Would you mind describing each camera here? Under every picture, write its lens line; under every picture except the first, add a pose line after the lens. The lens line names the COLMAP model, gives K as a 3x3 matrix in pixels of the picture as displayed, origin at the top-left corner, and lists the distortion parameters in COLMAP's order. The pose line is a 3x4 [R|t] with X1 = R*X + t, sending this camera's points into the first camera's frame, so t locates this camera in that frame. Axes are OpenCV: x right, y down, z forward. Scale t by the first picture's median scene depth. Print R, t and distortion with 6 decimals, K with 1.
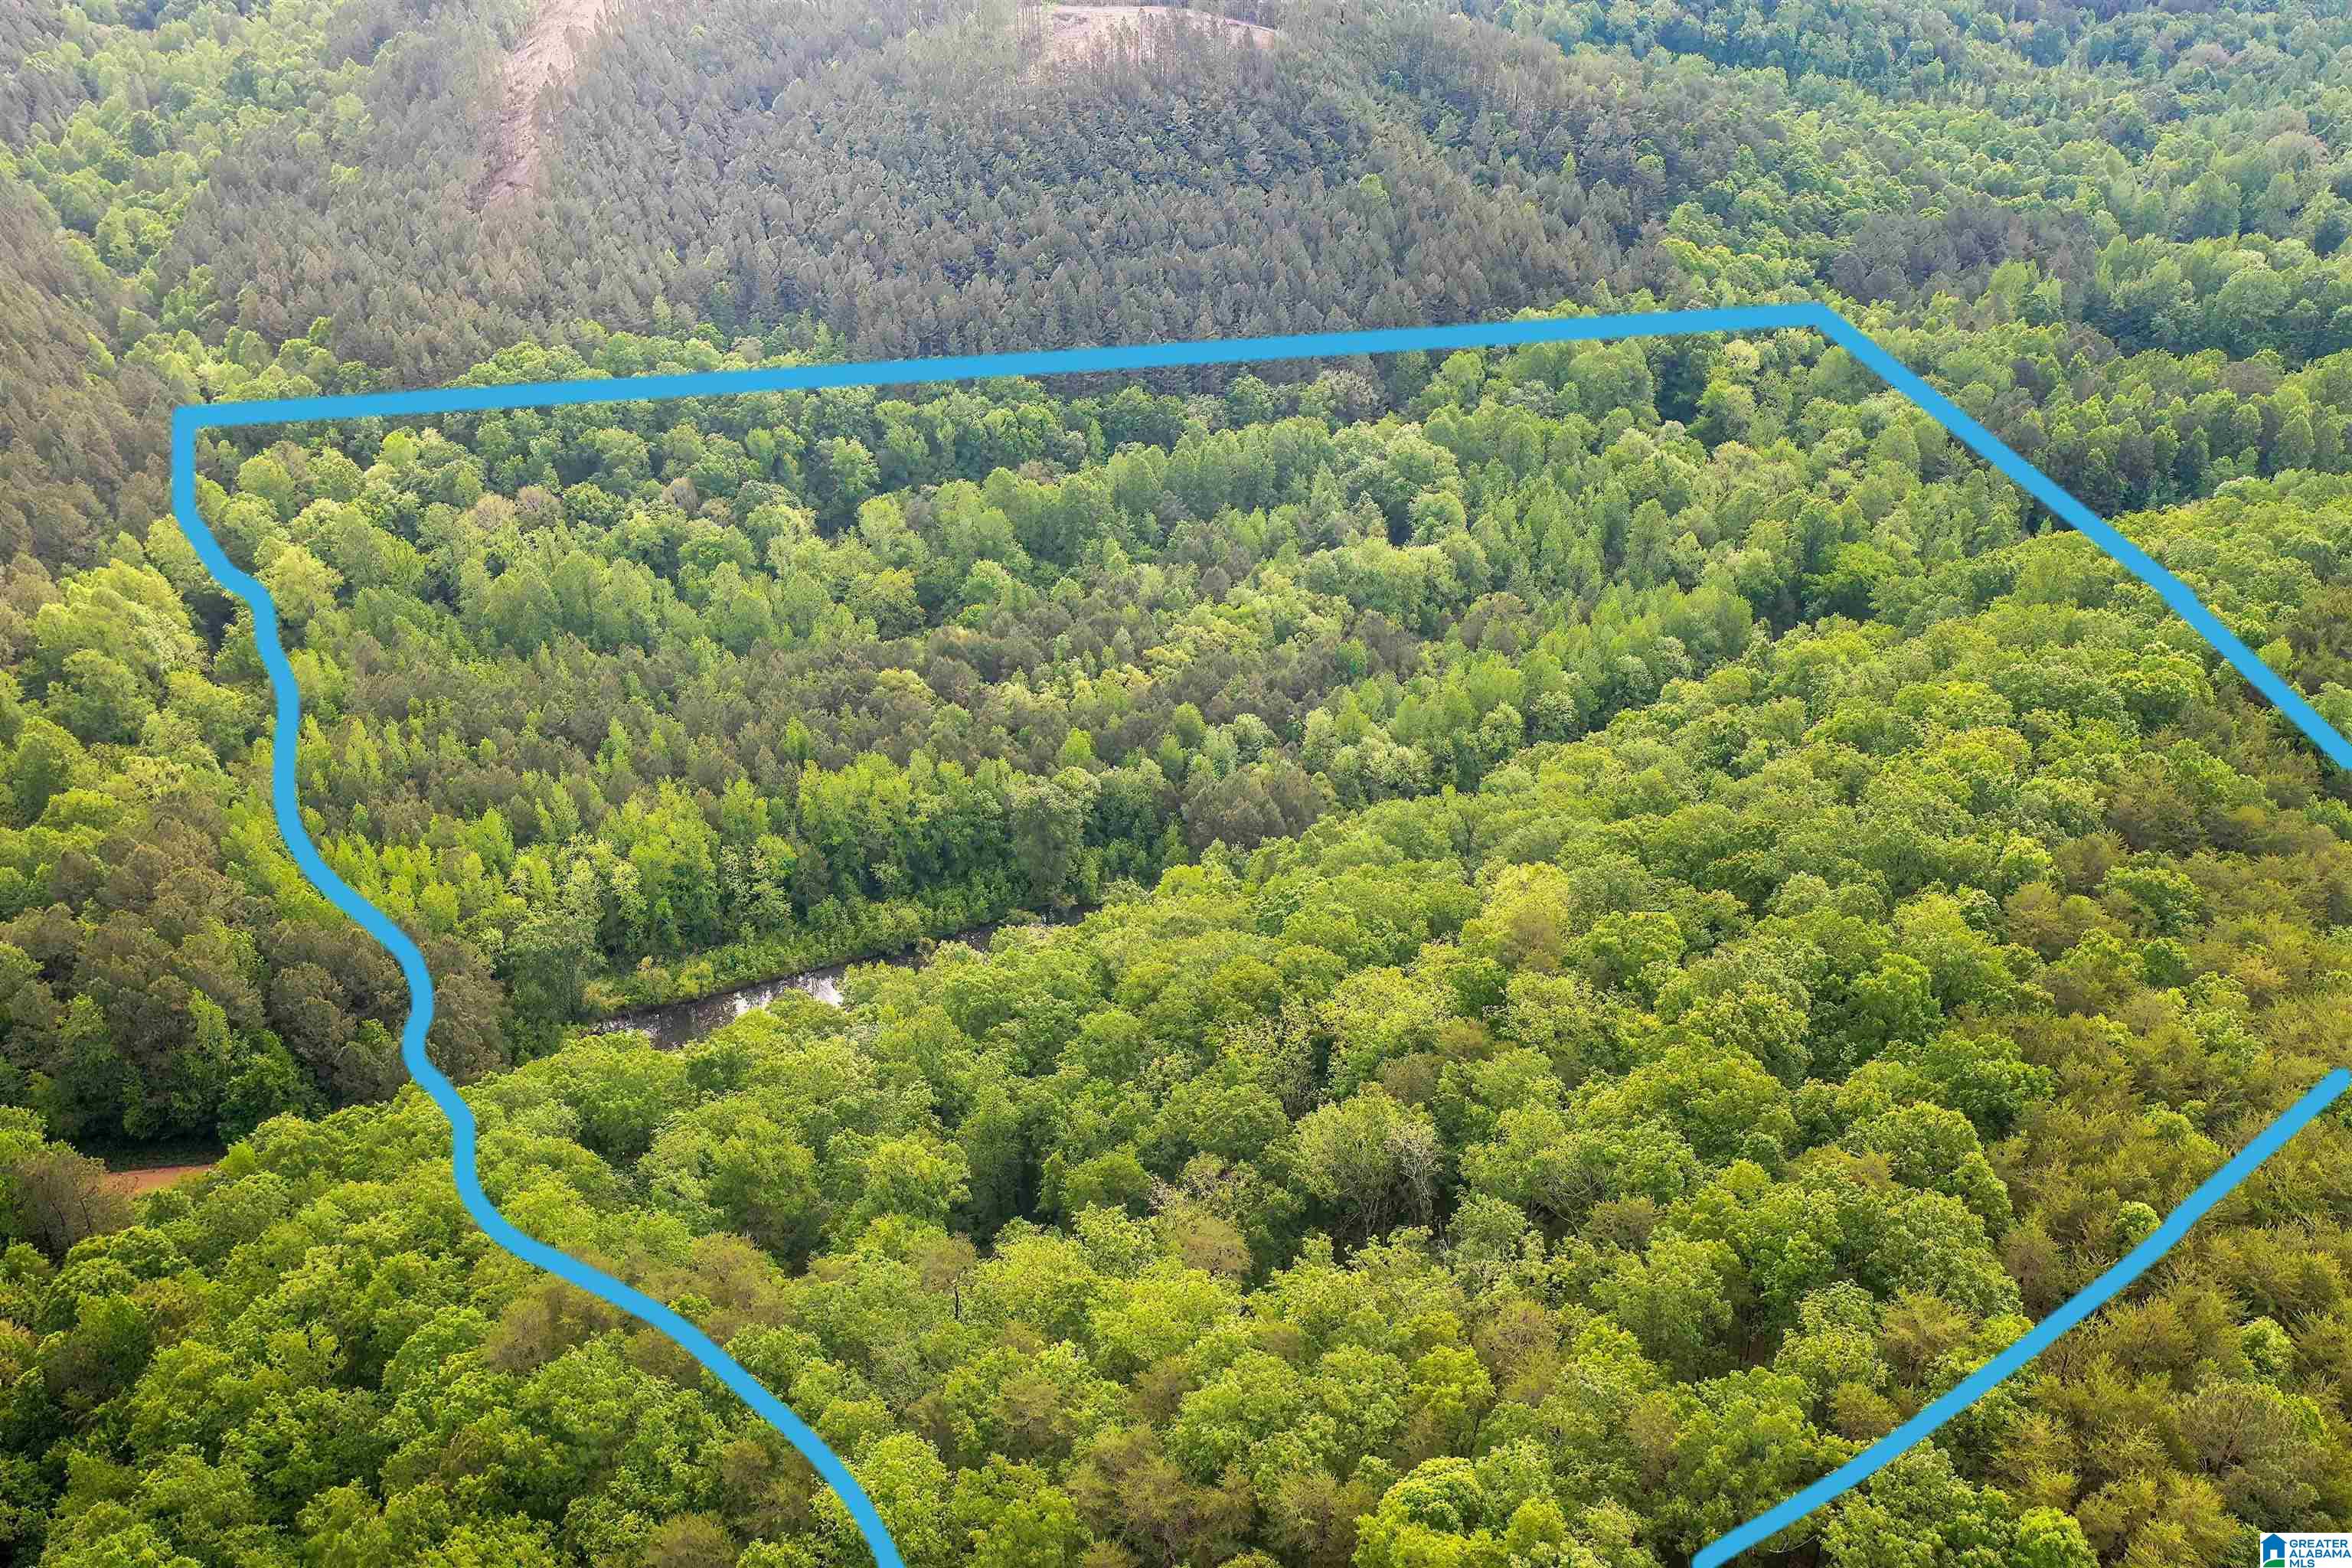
lens RADIAL K [[1848.0, 0, 1179.9], [0, 1848.0, 786.0], [0, 0, 1]] dist [0.010727, 0.007810]
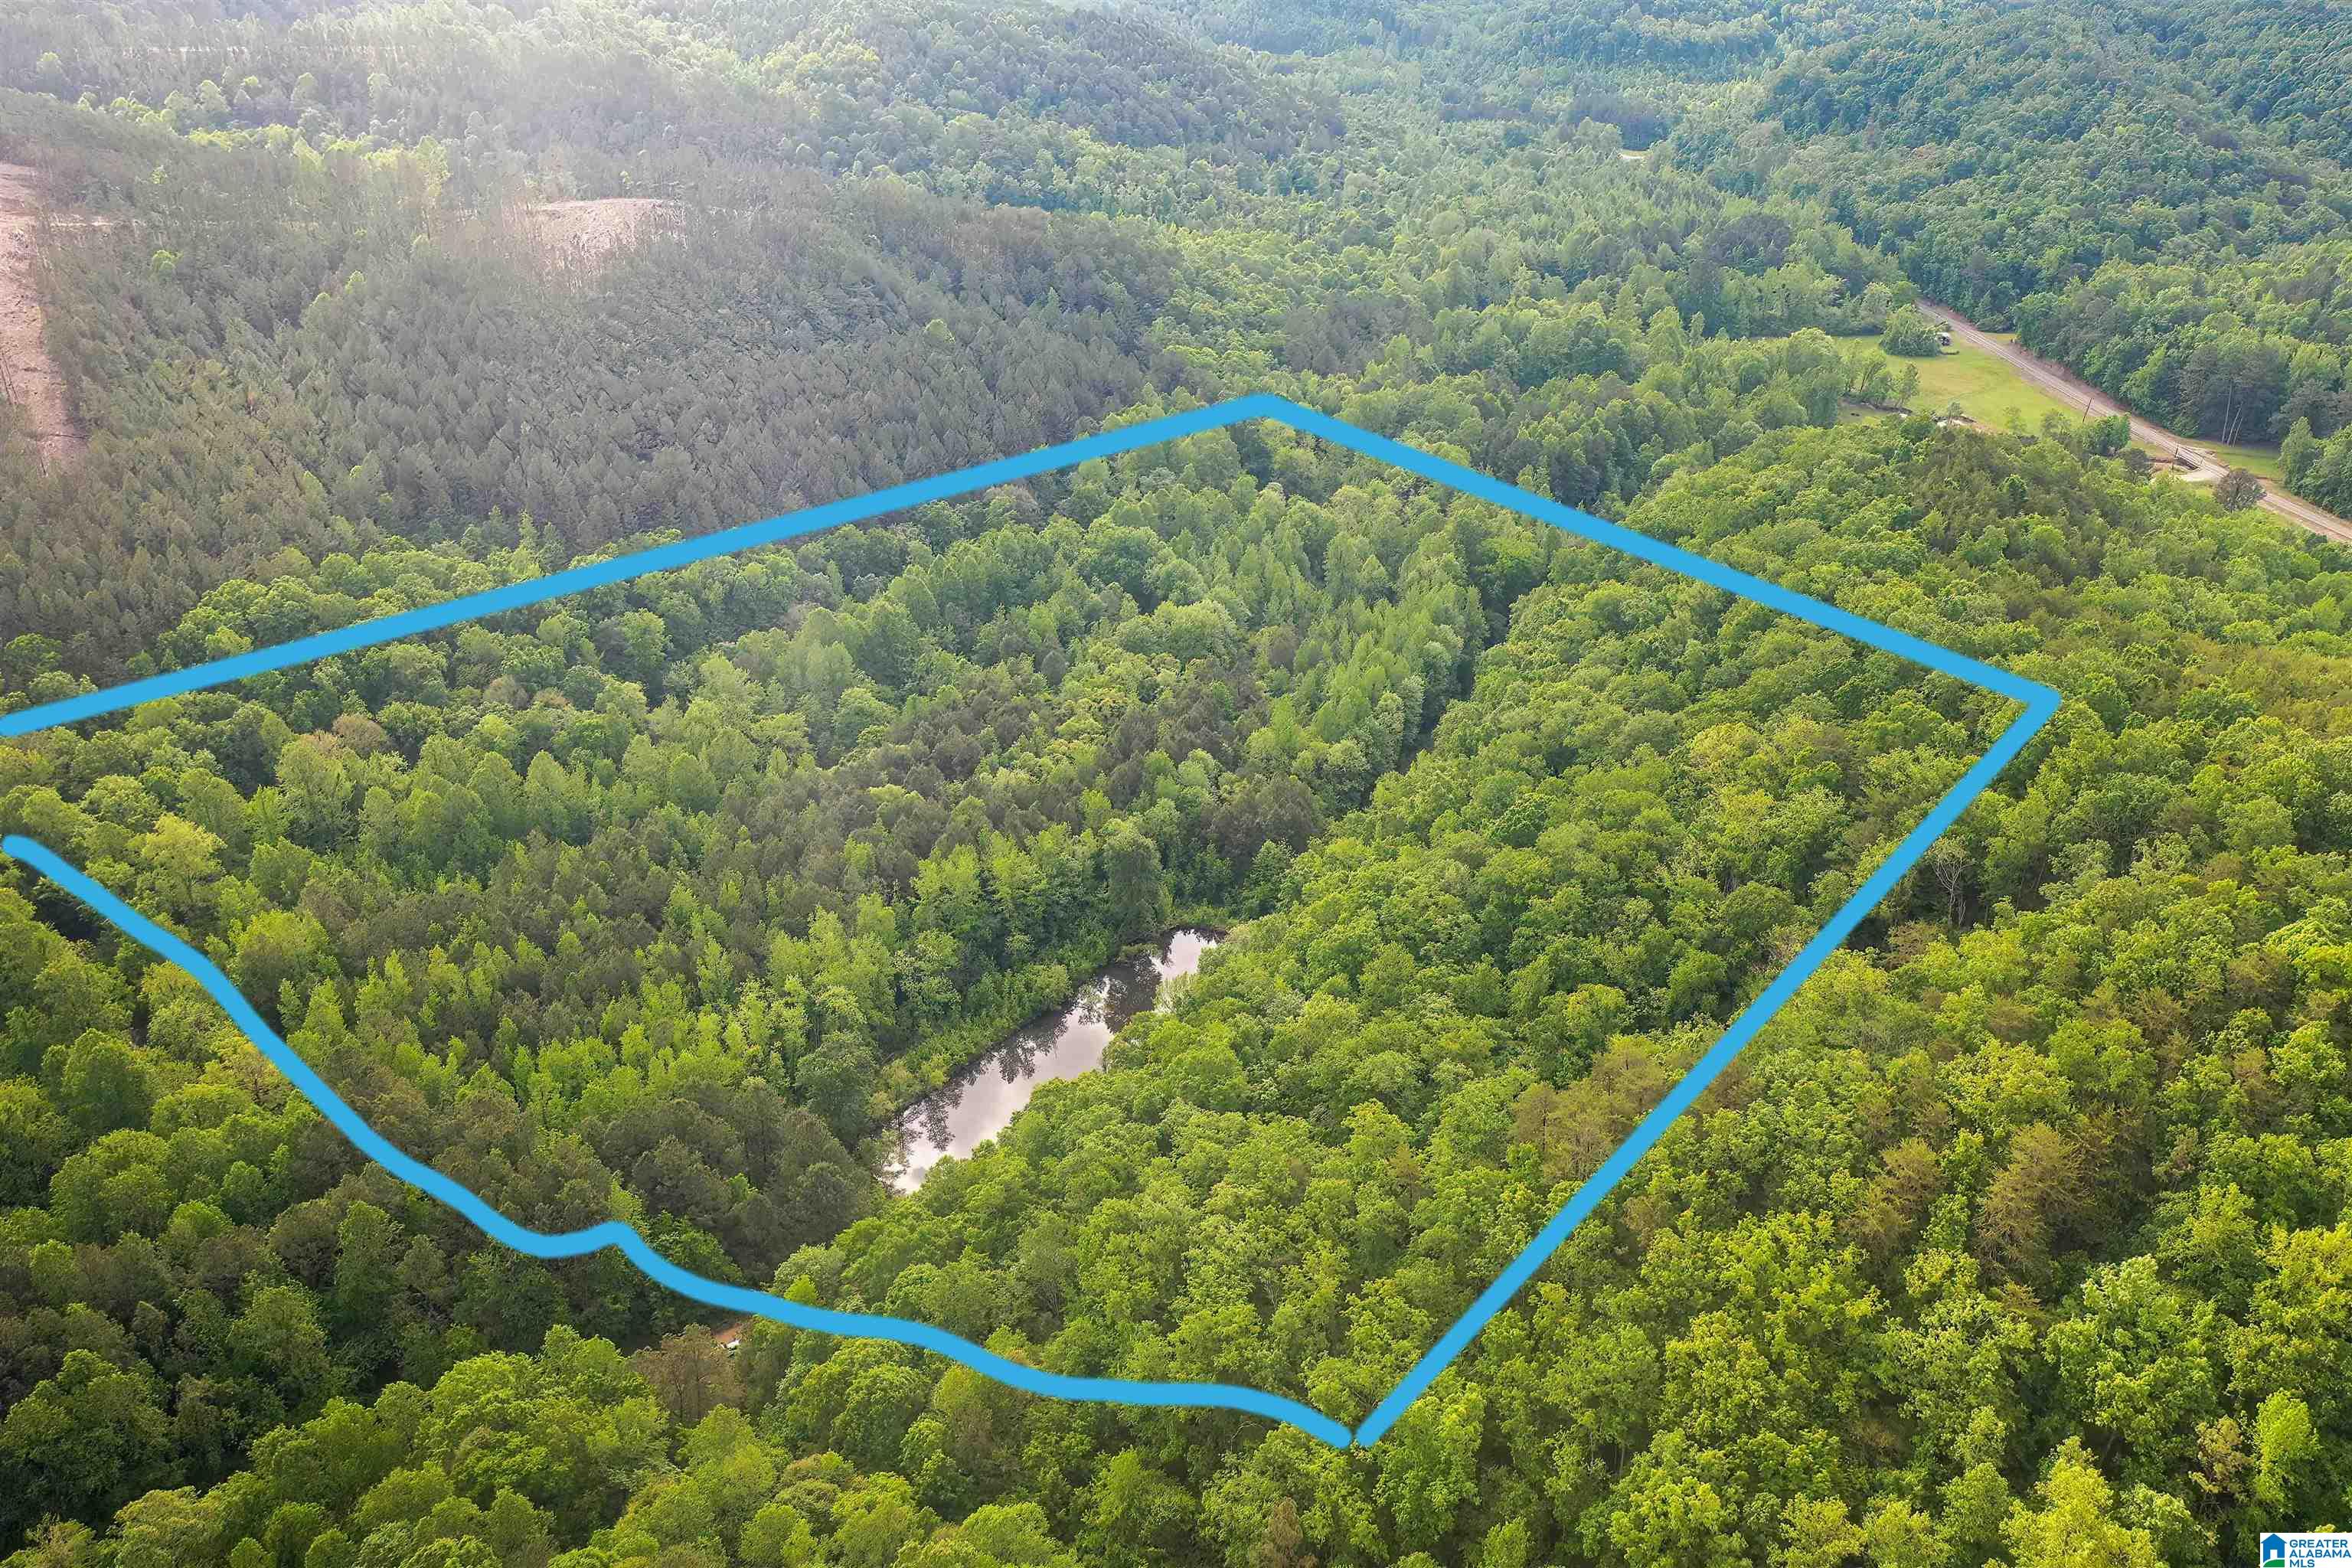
lens RADIAL K [[1848.0, 0, 1173.6], [0, 1848.0, 780.6], [0, 0, 1]] dist [0.010727, 0.007810]
pose [[0.860352, -0.222392, 0.458624, -0.411092], [0.263535, 0.964278, -0.026787, 0.006034], [-0.436284, 0.143910, 0.888226, -0.016237]]
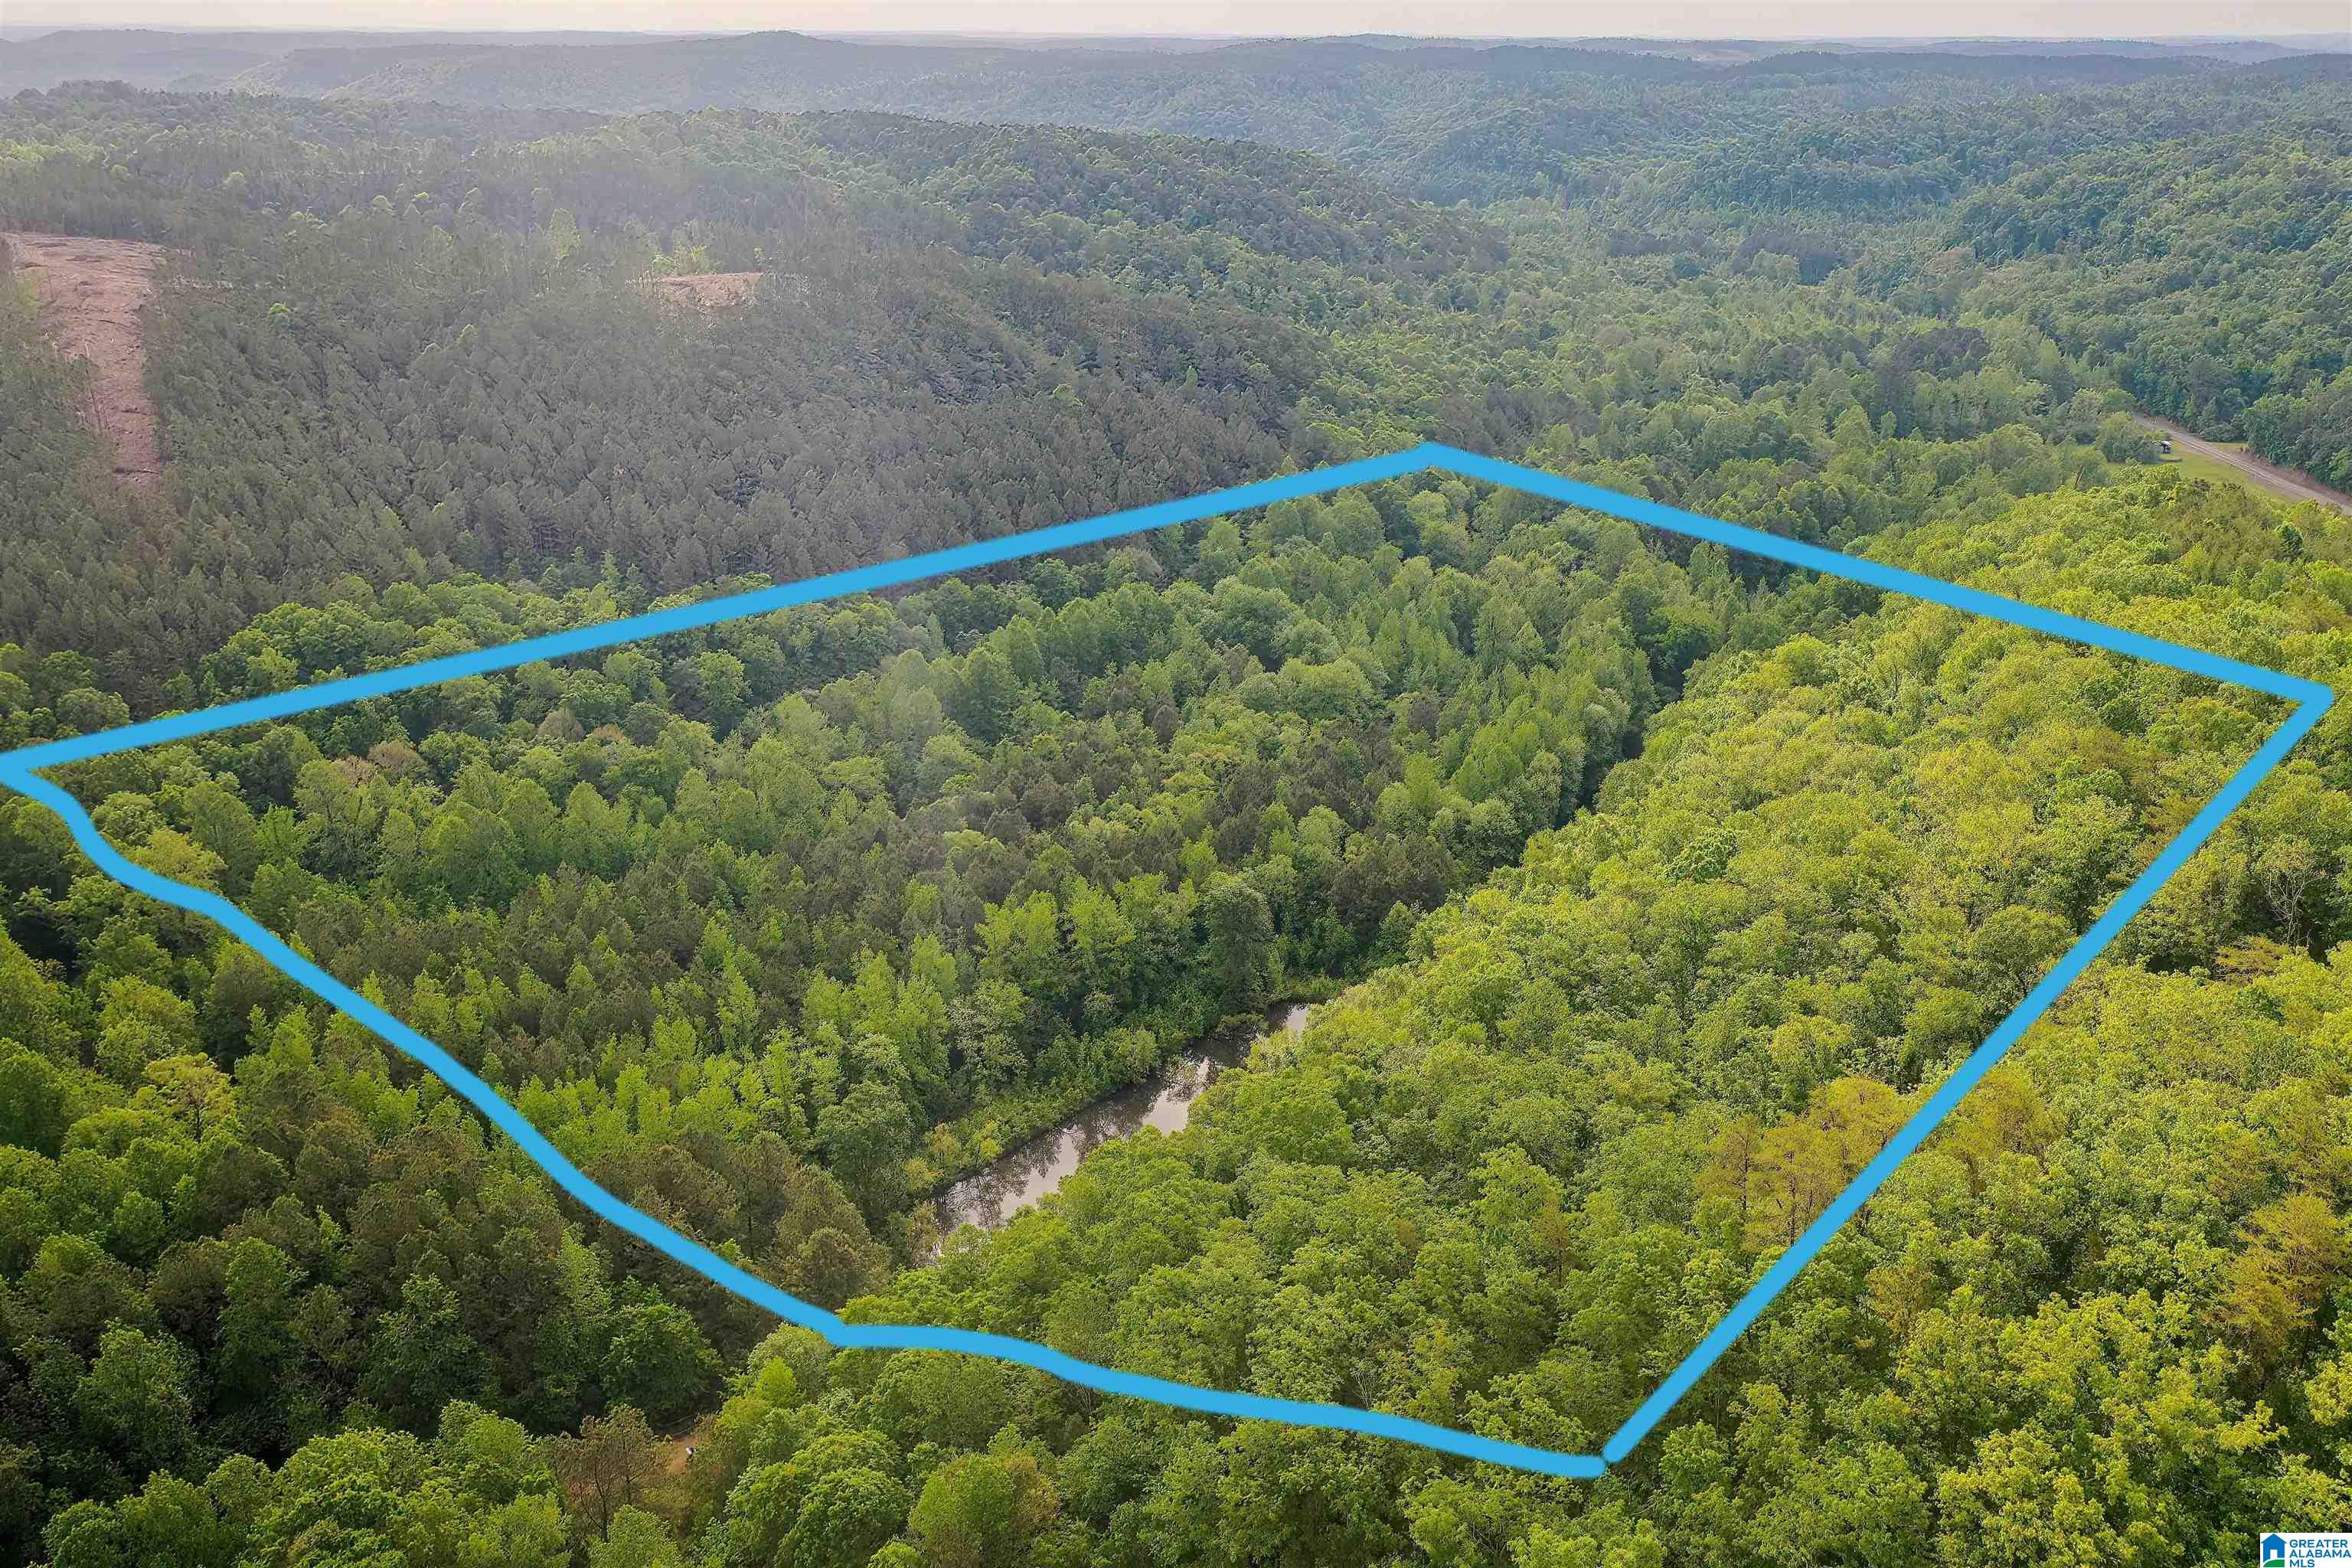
lens RADIAL K [[1848.0, 0, 1176.6], [0, 1848.0, 786.2], [0, 0, 1]] dist [0.010727, 0.007810]
pose [[0.901069, -0.157479, 0.404074, -0.355094], [0.229661, 0.963640, -0.136578, 0.057199], [-0.367873, 0.215866, 0.904473, 0.088385]]
